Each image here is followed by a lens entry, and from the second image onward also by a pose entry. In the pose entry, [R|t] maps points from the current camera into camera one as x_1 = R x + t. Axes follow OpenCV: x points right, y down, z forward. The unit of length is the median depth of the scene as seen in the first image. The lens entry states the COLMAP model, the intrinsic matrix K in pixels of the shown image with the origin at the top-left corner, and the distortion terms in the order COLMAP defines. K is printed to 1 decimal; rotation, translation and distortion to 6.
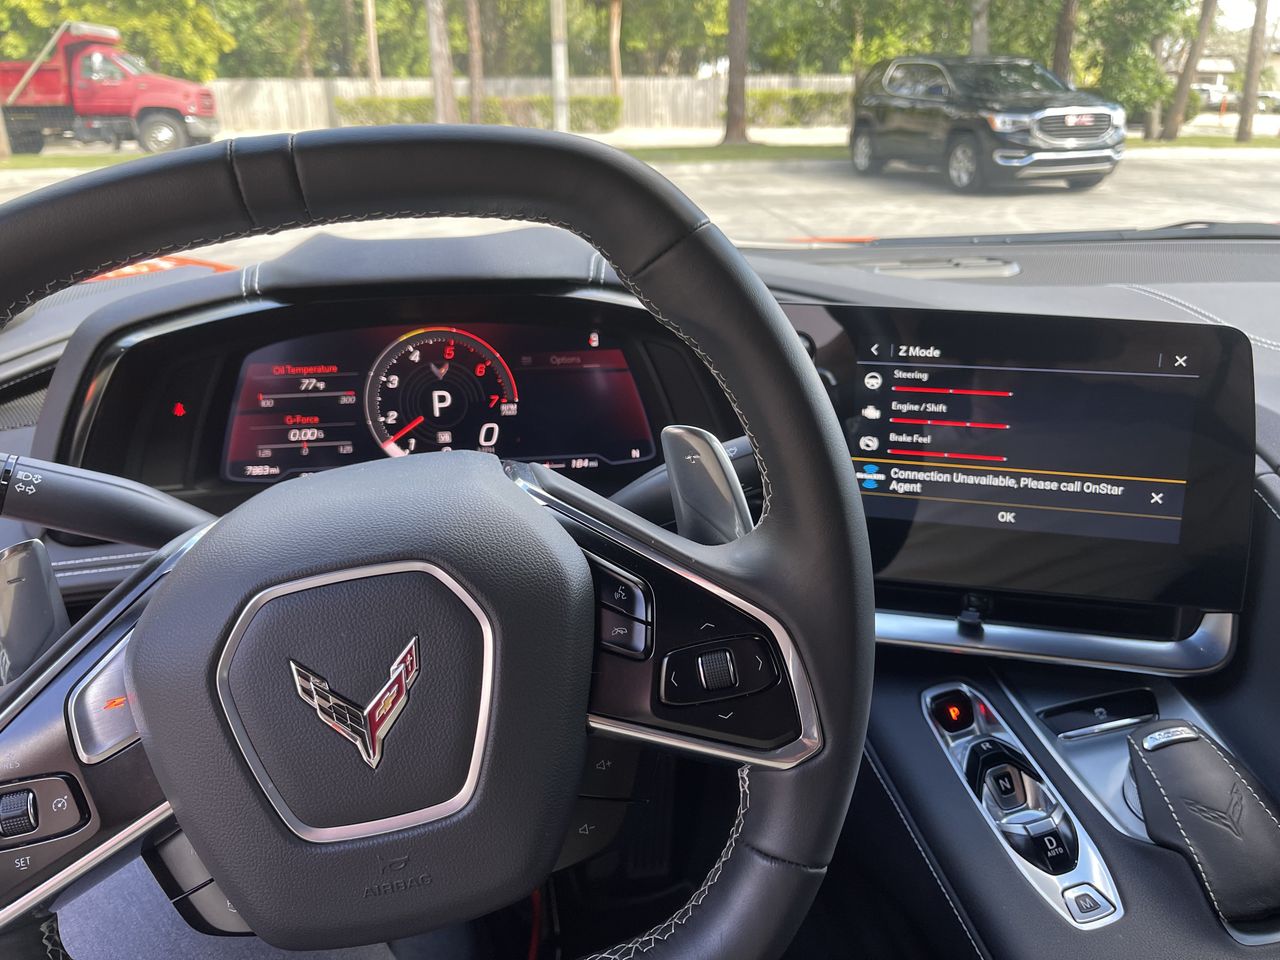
lens RADIAL K [[979.0, 0, 640.0], [0, 979.0, 480.0], [0, 0, 1]] dist [0.082381, -0.130778]
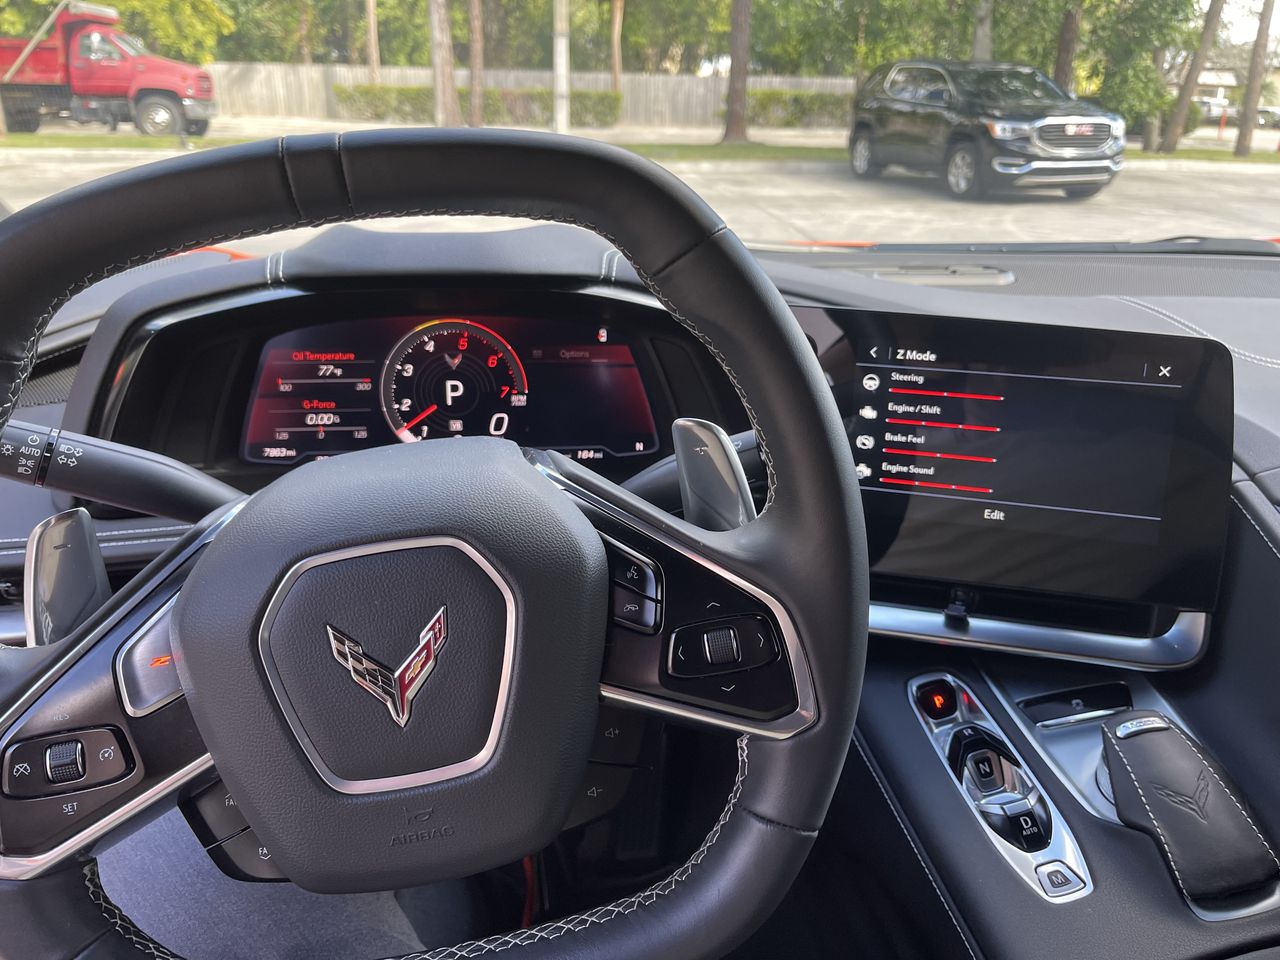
lens RADIAL K [[981.4, 0, 637.0], [0, 981.4, 490.4], [0, 0, 1]] dist [0.079766, -0.127626]
pose [[0.999595, 0.027189, 0.008353, -0.016572], [-0.027292, 0.999550, 0.012409, 0.007500], [-0.008012, -0.012632, 0.999888, -0.044247]]
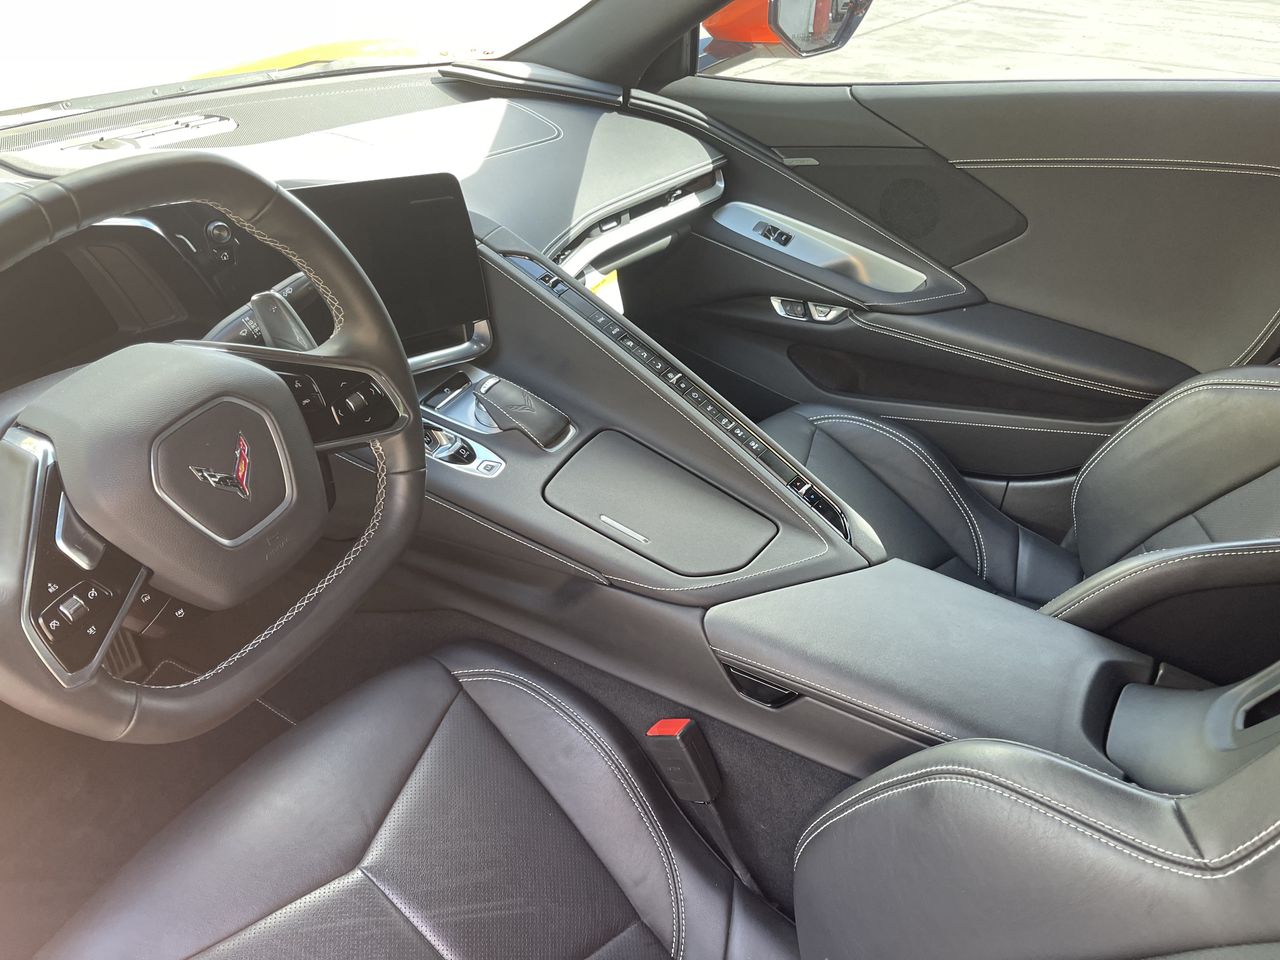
lens RADIAL K [[981.4, 0, 637.0], [0, 981.4, 490.4], [0, 0, 1]] dist [0.079766, -0.127626]
pose [[0.626525, -0.399843, 0.669023, -0.605623], [0.243932, 0.915852, 0.318924, -0.095205], [-0.740246, -0.036618, 0.671338, -0.505132]]
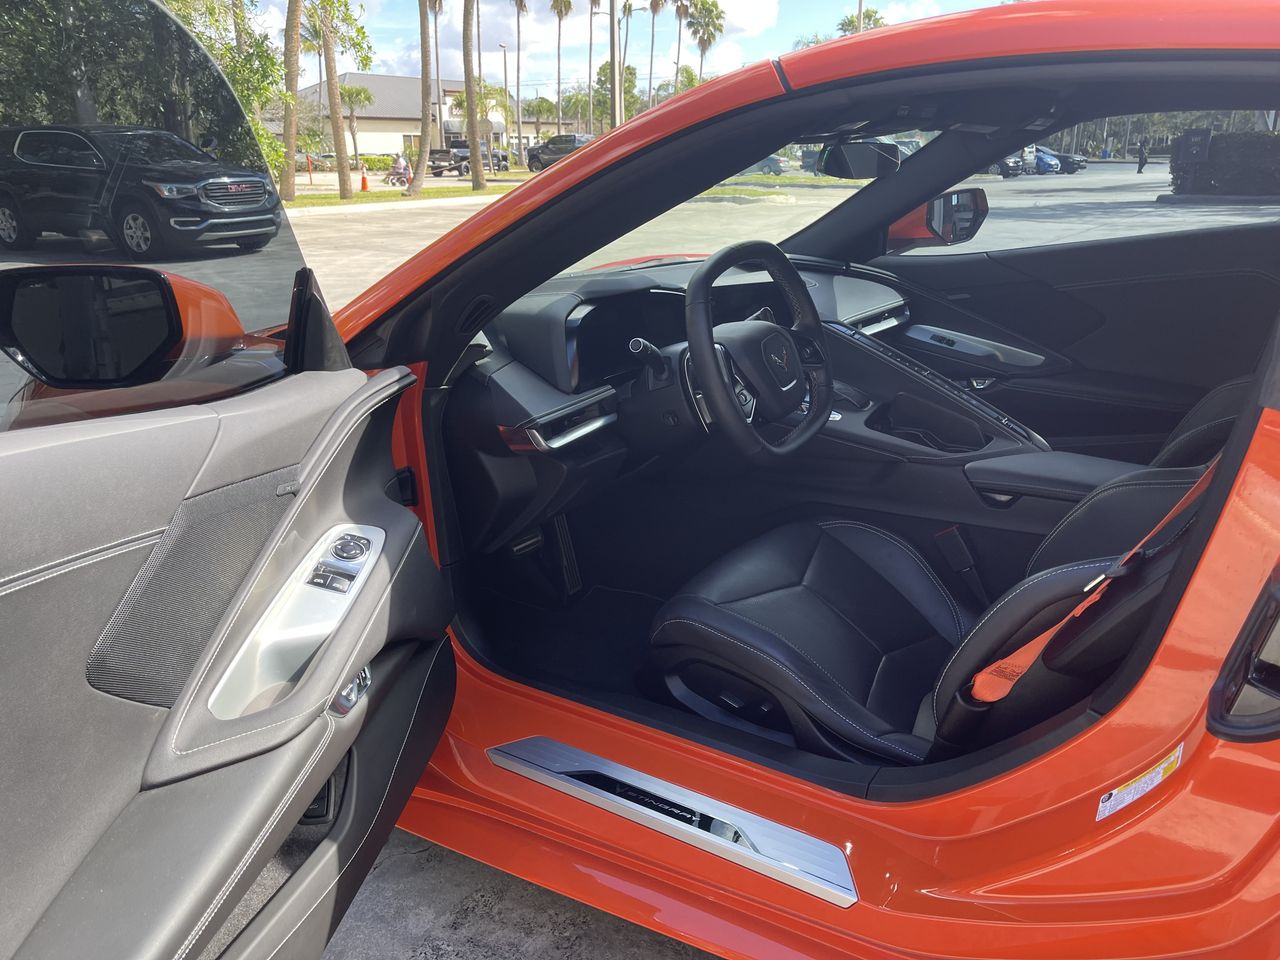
lens RADIAL K [[979.0, 0, 640.0], [0, 979.0, 480.0], [0, 0, 1]] dist [0.082381, -0.130778]
pose [[0.669542, -0.234115, 0.704914, -2.317179], [0.271615, 0.960471, 0.061004, 0.163191], [-0.691331, 0.150620, 0.706664, -0.983271]]
